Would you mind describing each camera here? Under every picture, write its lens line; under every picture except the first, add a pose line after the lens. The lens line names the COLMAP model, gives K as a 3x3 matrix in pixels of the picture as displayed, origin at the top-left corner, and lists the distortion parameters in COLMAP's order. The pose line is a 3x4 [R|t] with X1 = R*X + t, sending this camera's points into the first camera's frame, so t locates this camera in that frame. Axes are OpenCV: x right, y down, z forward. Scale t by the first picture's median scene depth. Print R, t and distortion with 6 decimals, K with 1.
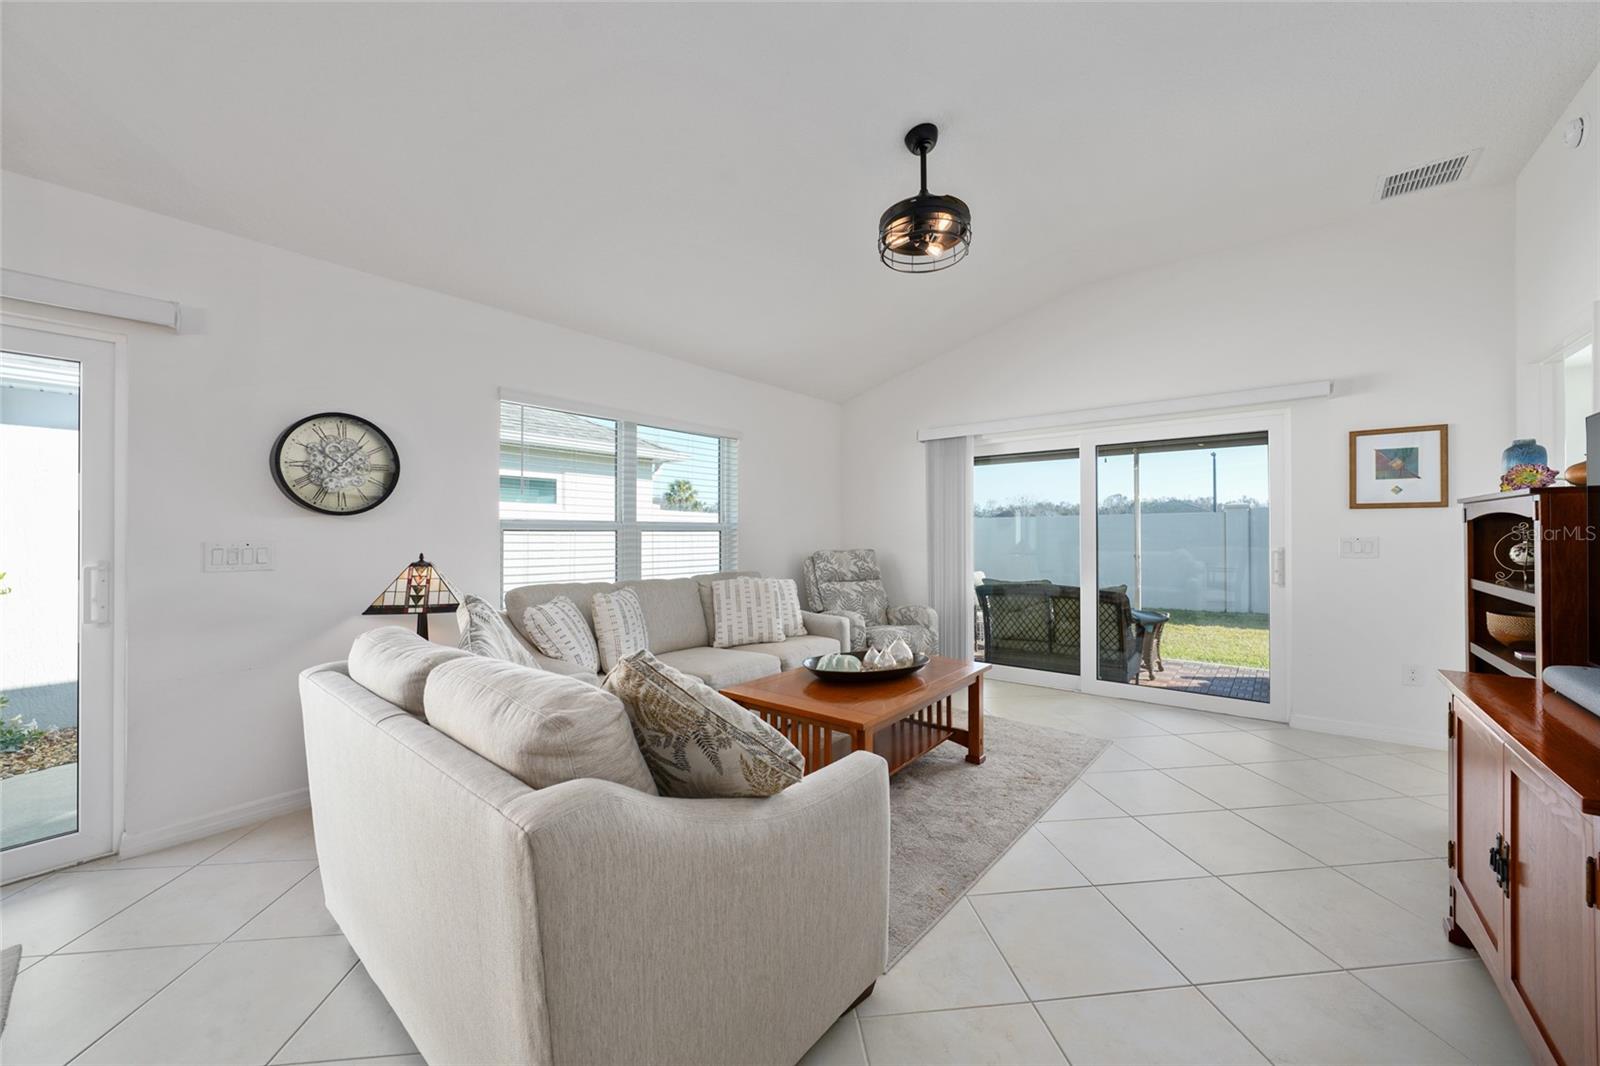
lens RADIAL K [[587.8, 0, 803.6], [0, 587.8, 527.6], [0, 0, 1]] dist [-0.019621, 0.003343]
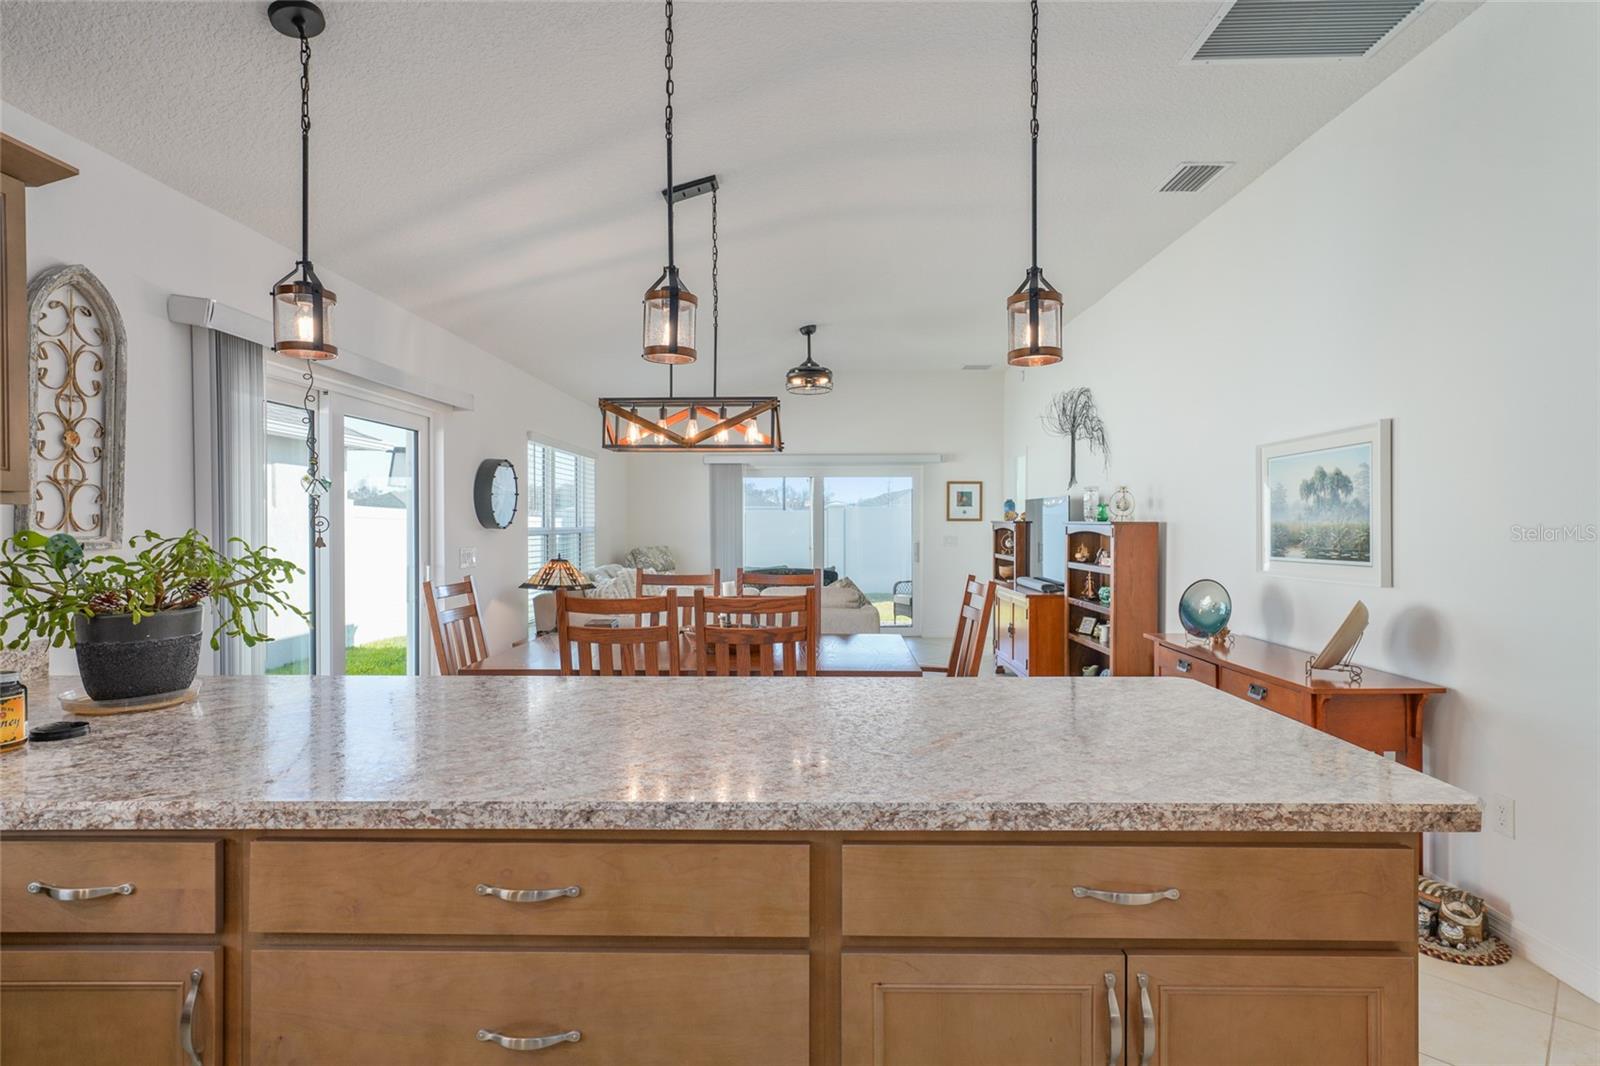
lens RADIAL K [[801.7, 0, 801.1], [0, 801.7, 527.1], [0, 0, 1]] dist [0.003111, 0.000893]
pose [[0.780822, -0.002925, 0.624747, -0.975063], [-0.006823, 0.999889, 0.013208, -0.038031], [-0.624716, -0.014576, 0.780716, -0.694194]]
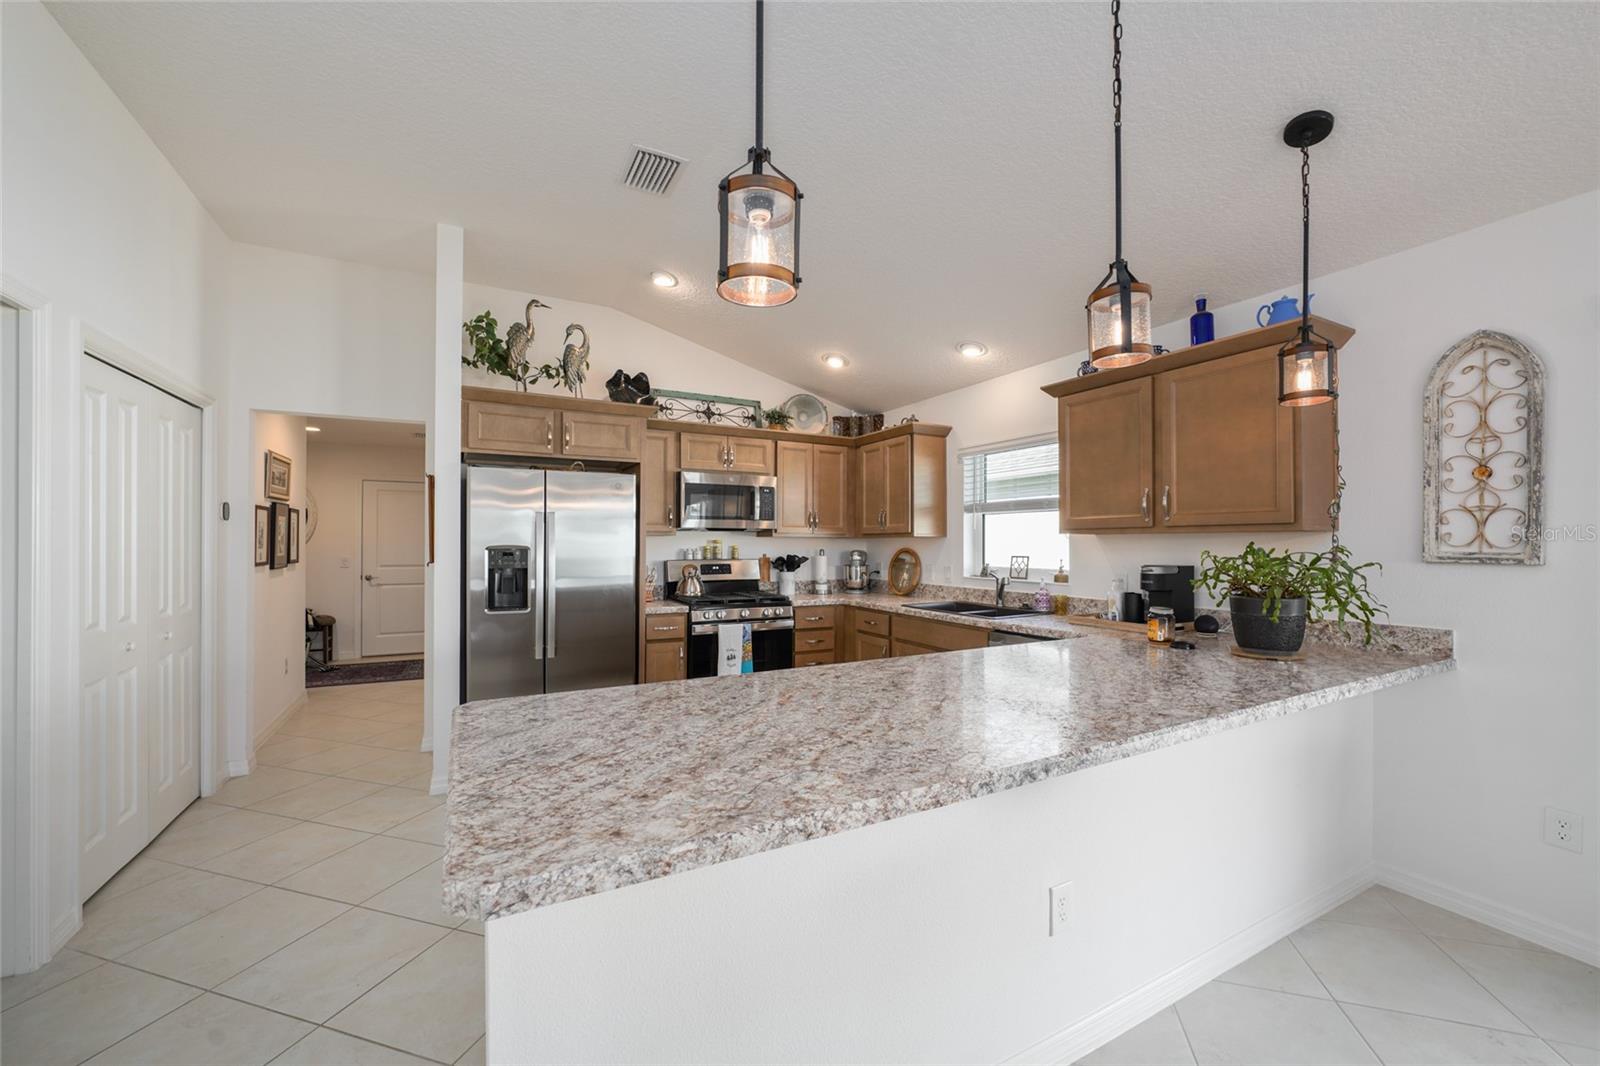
lens RADIAL K [[628.3, 0, 802.9], [0, 628.3, 540.5], [0, 0, 1]] dist [-0.010407, 0.000283]
pose [[-0.381787, -0.004282, -0.924240, -0.276899], [0.007177, 0.999945, -0.007598, -0.030951], [0.924222, -0.009534, -0.381736, -0.251903]]
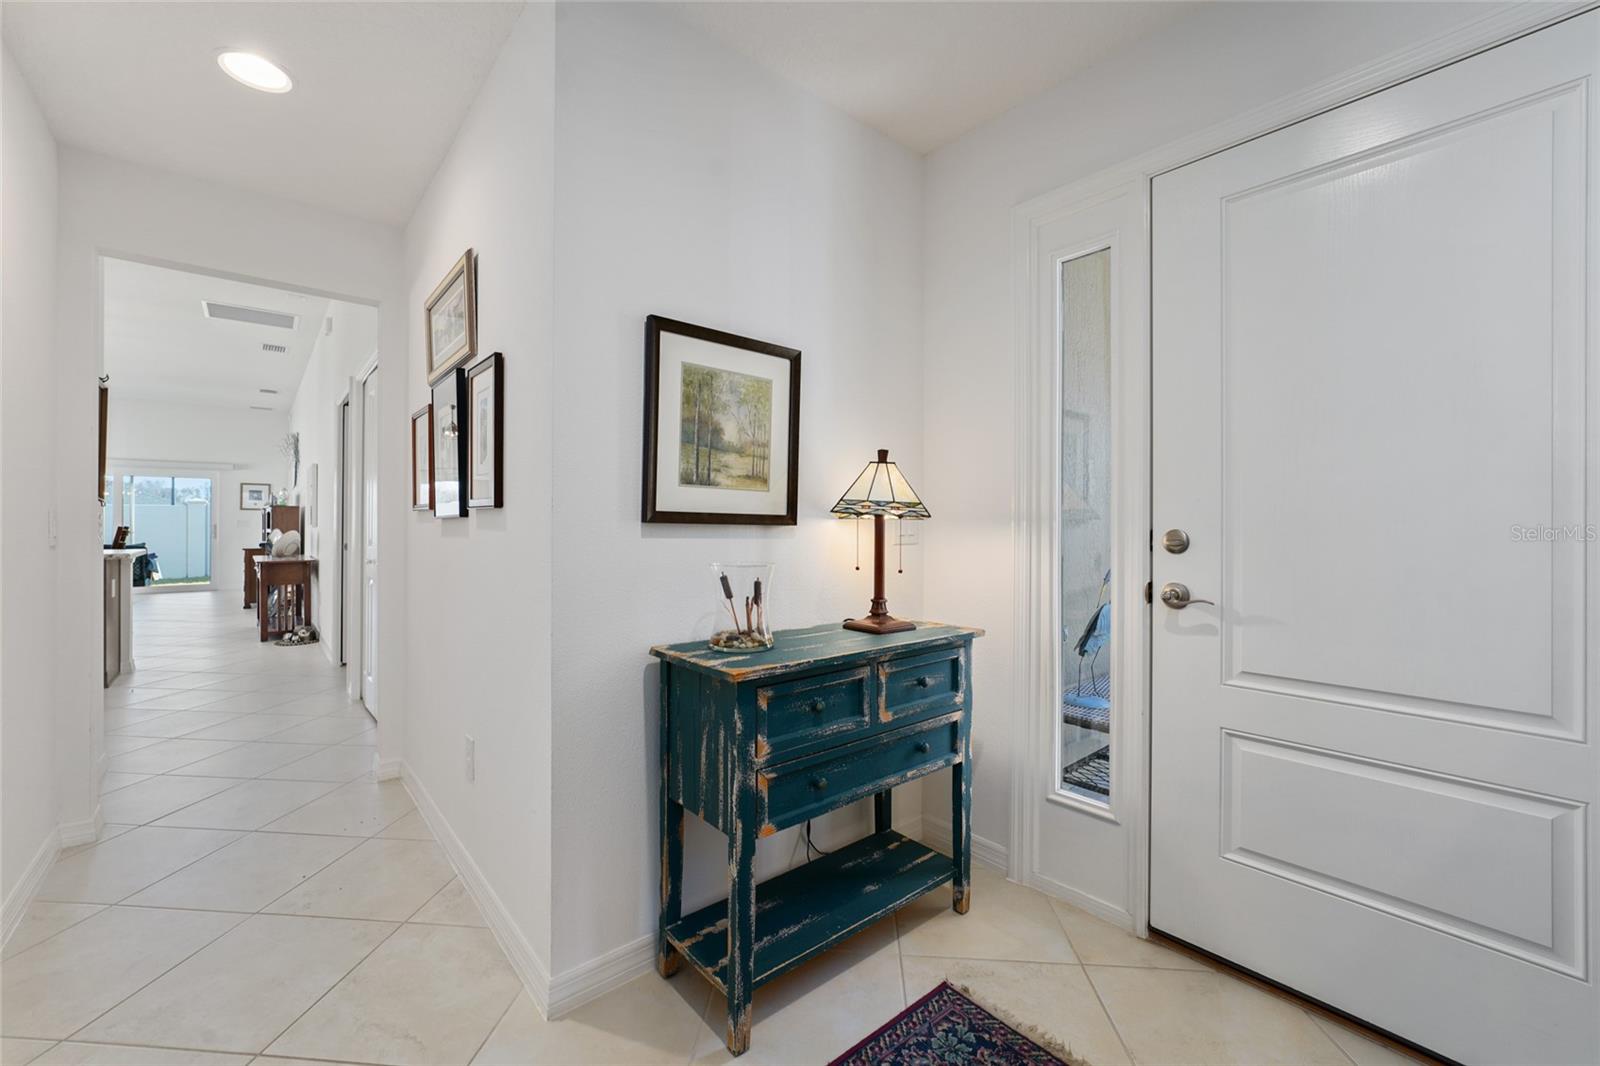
lens RADIAL K [[649.6, 0, 794.4], [0, 649.6, 524.1], [0, 0, 1]] dist [-0.002314, -0.000113]
pose [[0.185923, 0.003958, 0.982556, -1.458026], [-0.012036, 0.999926, -0.001750, 0.009335], [-0.982491, -0.011500, 0.185957, -1.968146]]
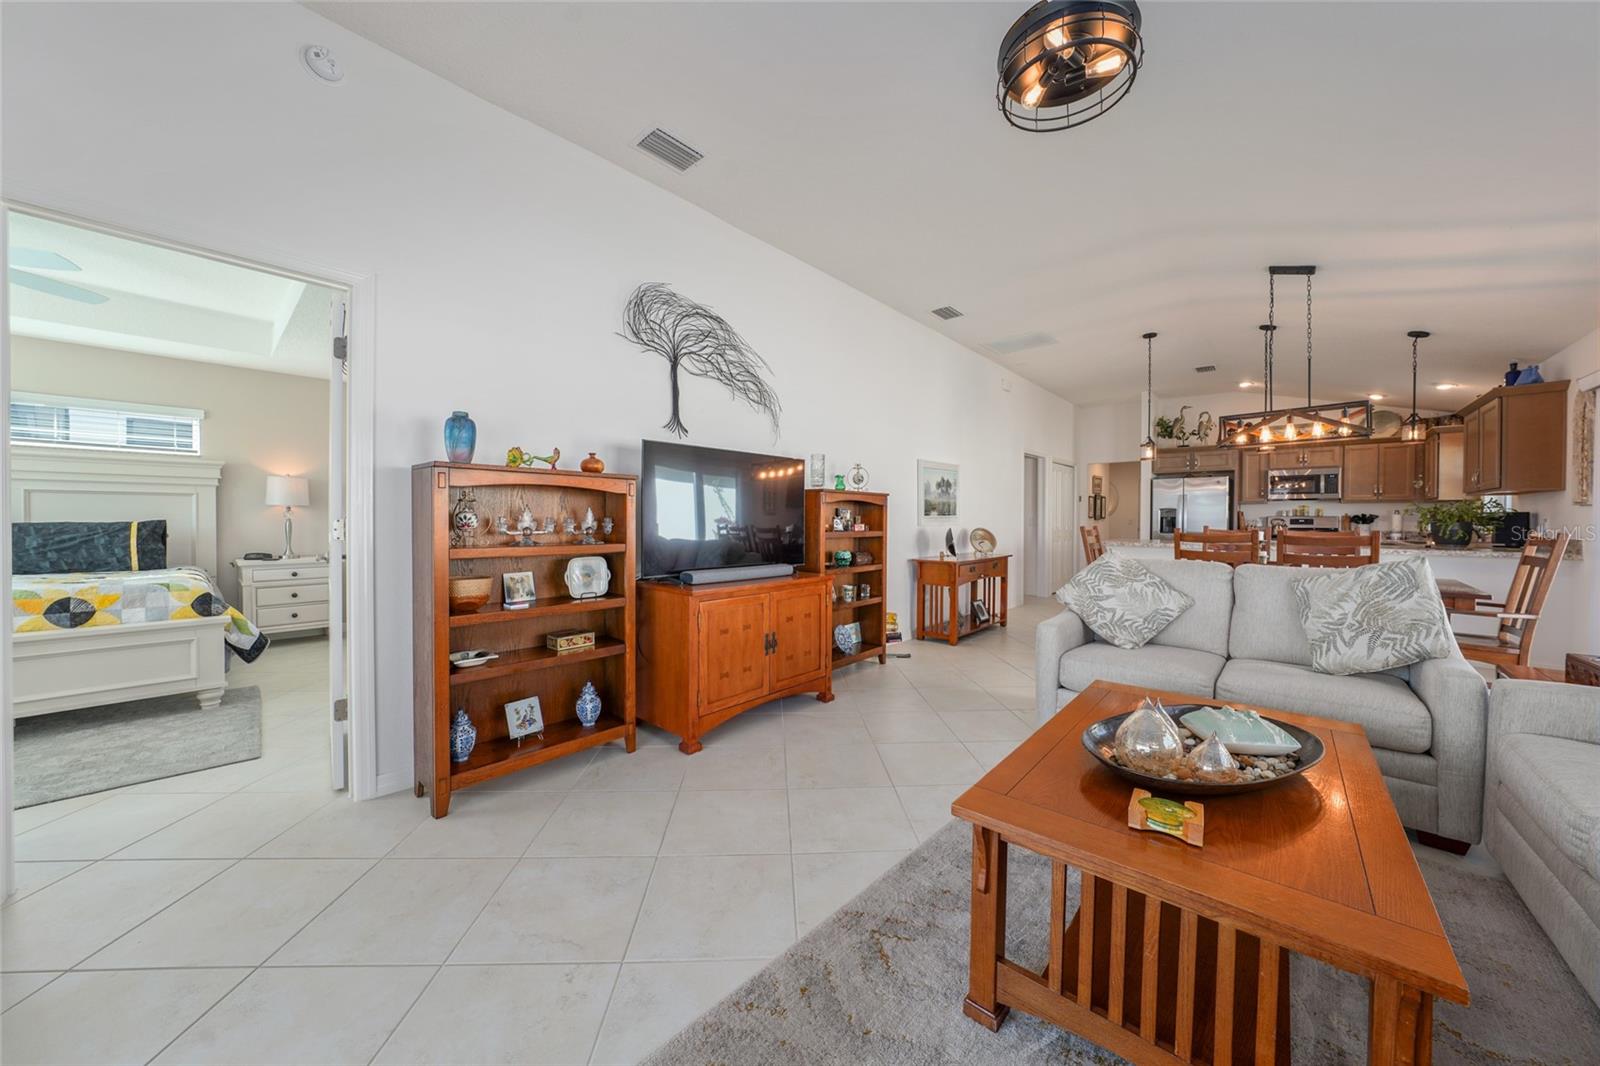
lens RADIAL K [[558.0, 0, 801.7], [0, 558.0, 525.2], [0, 0, 1]] dist [-0.031641, 0.006765]
pose [[-0.999067, -0.003192, 0.043063, 0.325230], [-0.003078, 0.999992, 0.002698, 0.027761], [-0.043071, 0.002563, -0.999069, 1.114503]]
